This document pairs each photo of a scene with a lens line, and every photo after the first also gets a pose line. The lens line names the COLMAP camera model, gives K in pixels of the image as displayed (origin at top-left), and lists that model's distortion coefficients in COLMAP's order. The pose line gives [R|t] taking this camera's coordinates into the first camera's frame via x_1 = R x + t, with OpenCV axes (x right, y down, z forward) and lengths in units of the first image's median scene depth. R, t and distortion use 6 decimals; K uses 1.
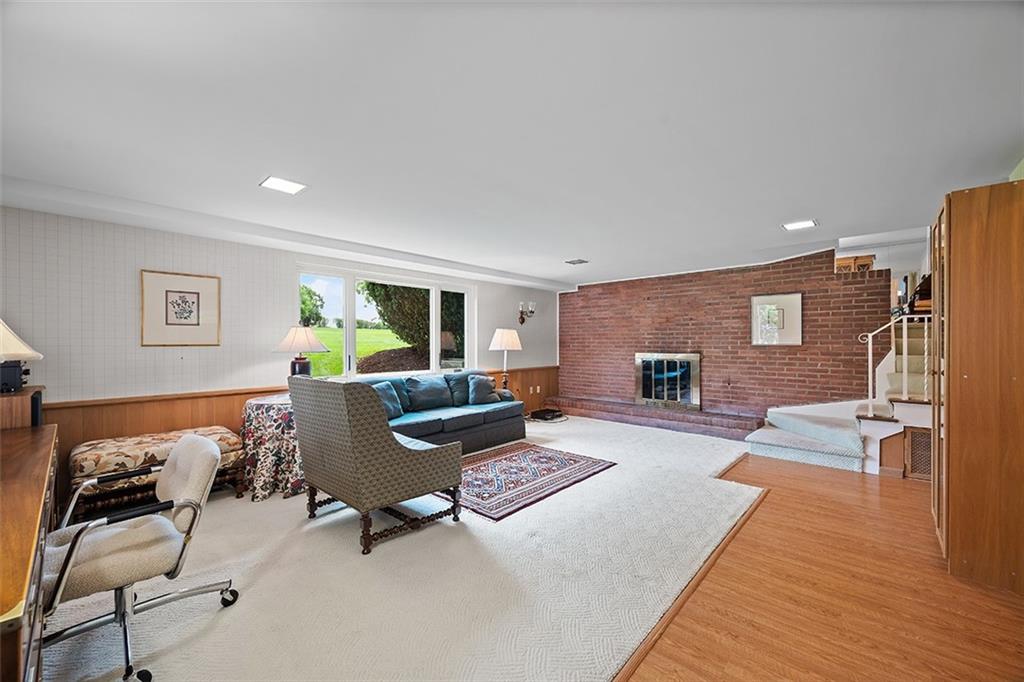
lens RADIAL K [[412.7, 0, 510.8], [0, 412.7, 341.6], [0, 0, 1]] dist [0.001141, -0.000081]
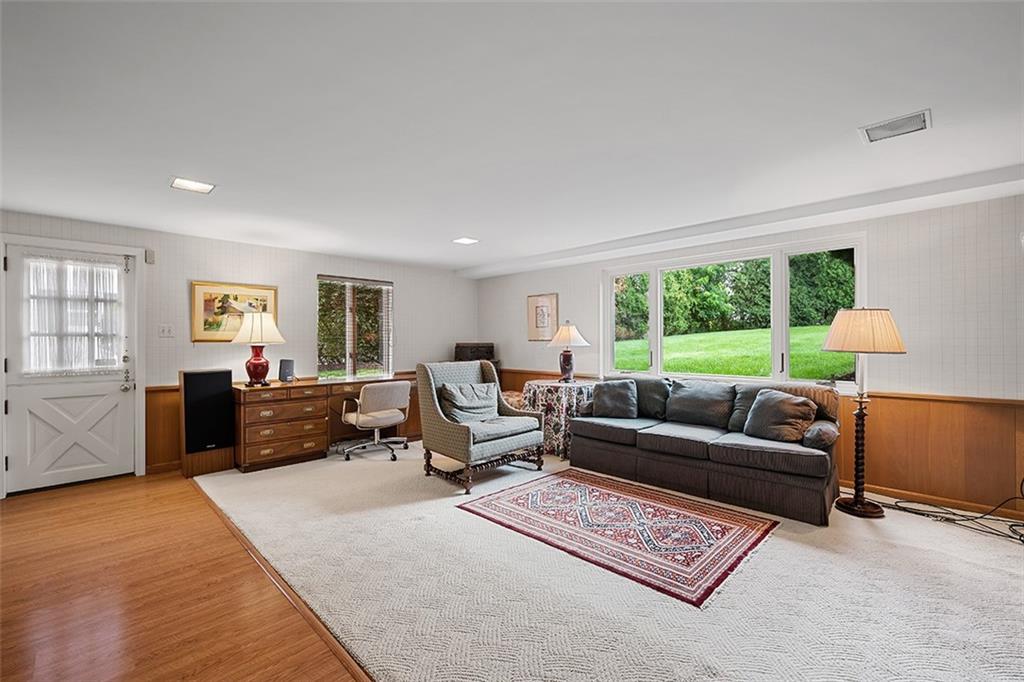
lens RADIAL K [[439.7, 0, 511.6], [0, 439.7, 341.5], [0, 0, 1]] dist [-0.002285, 0.000048]
pose [[-0.057336, 0.006622, -0.998333, 0.826610], [0.008673, 0.999944, 0.006135, 0.001418], [0.998317, -0.008307, -0.057390, 0.915696]]
